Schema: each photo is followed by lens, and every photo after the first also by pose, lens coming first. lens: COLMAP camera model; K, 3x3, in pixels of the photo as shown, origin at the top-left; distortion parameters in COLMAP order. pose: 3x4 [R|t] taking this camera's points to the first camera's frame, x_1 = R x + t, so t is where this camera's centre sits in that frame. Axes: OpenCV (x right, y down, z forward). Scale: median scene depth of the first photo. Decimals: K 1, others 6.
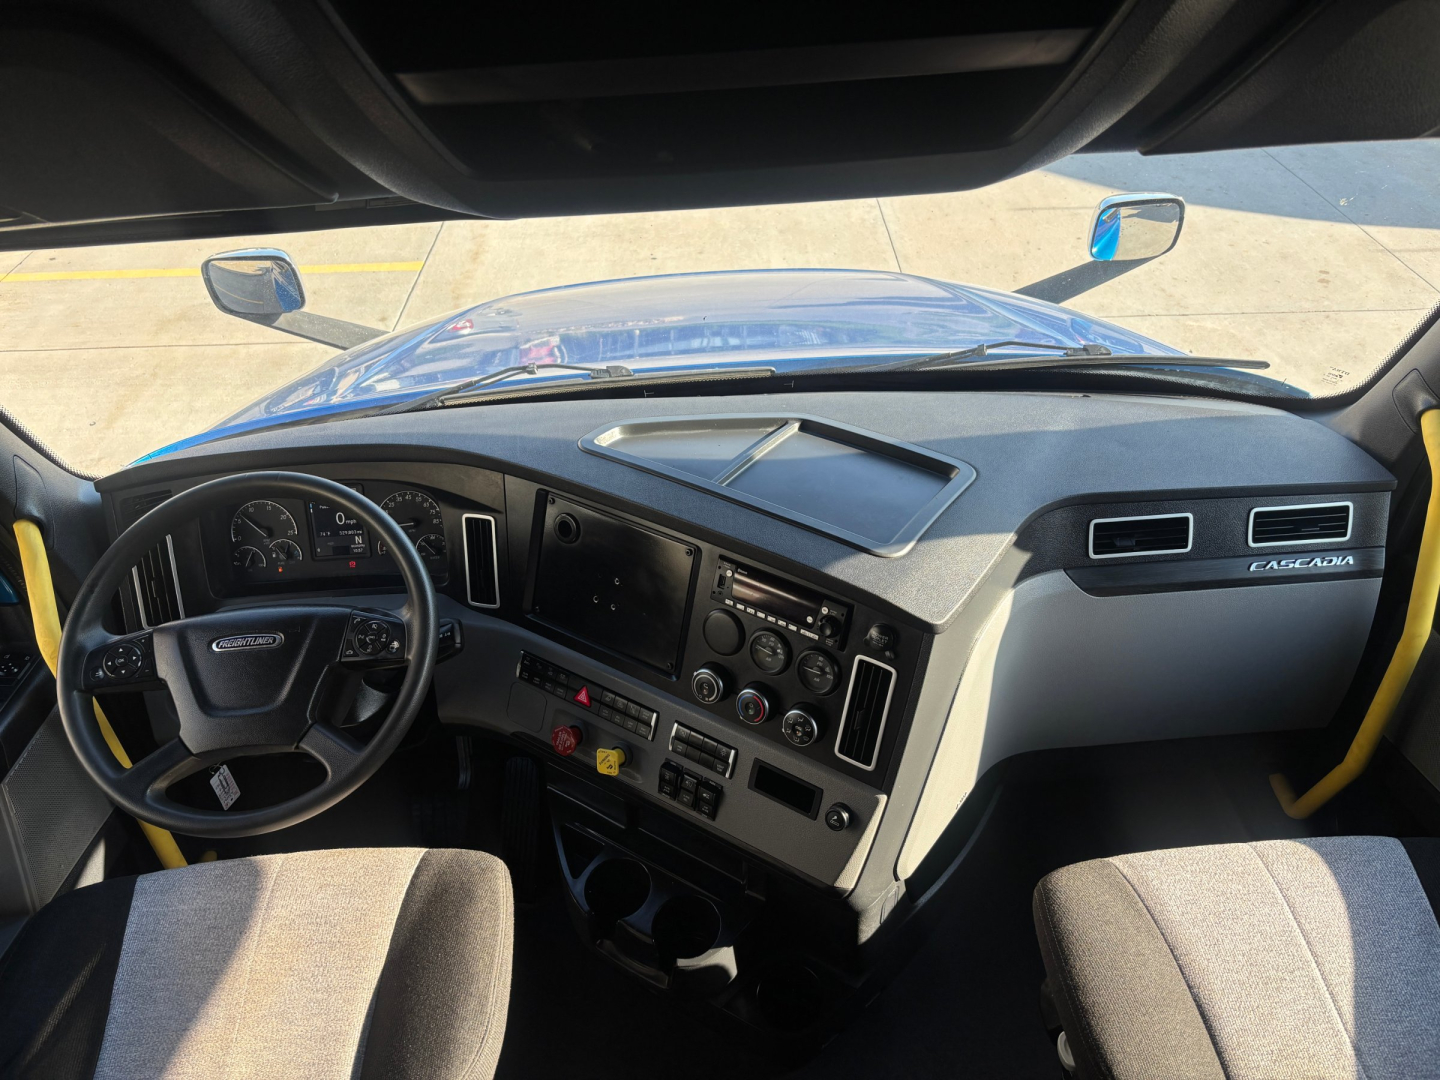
lens RADIAL K [[1063.5, 0, 720.0], [0, 1063.5, 540.0], [0, 0, 1]] dist [0.045587, -0.064175]
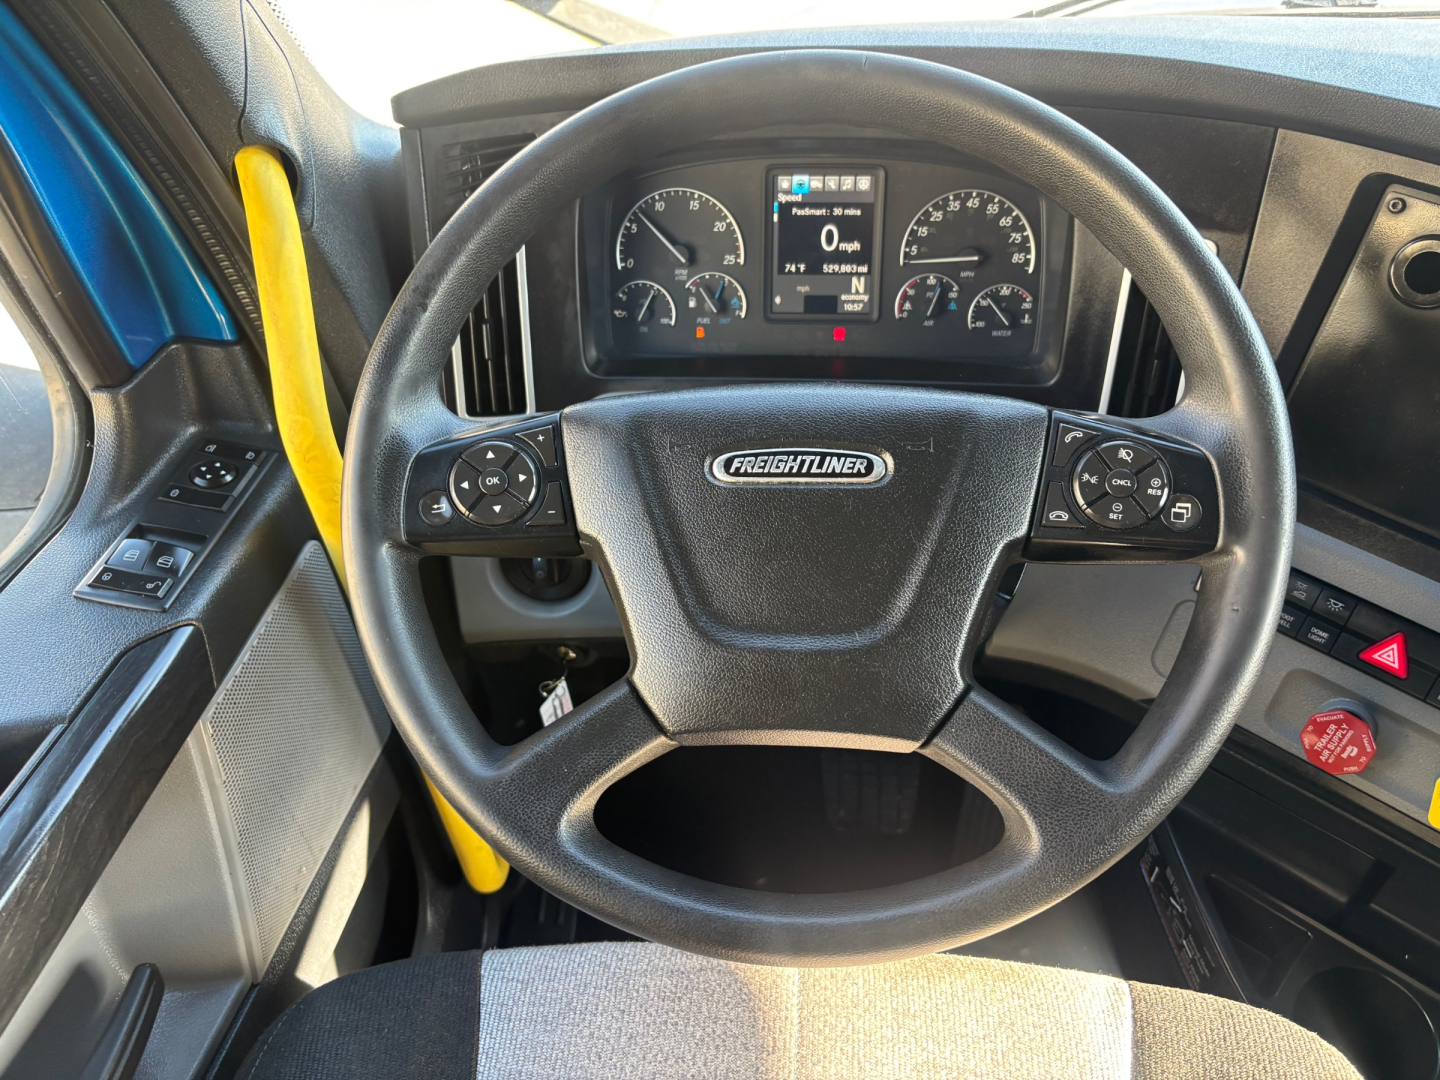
lens RADIAL K [[1063.5, 0, 720.0], [0, 1063.5, 540.0], [0, 0, 1]] dist [0.045587, -0.064175]
pose [[0.989584, 0.101629, -0.101953, -0.396011], [-0.087765, 0.987315, 0.132310, 0.067554], [0.114107, -0.121984, 0.985951, 0.559973]]
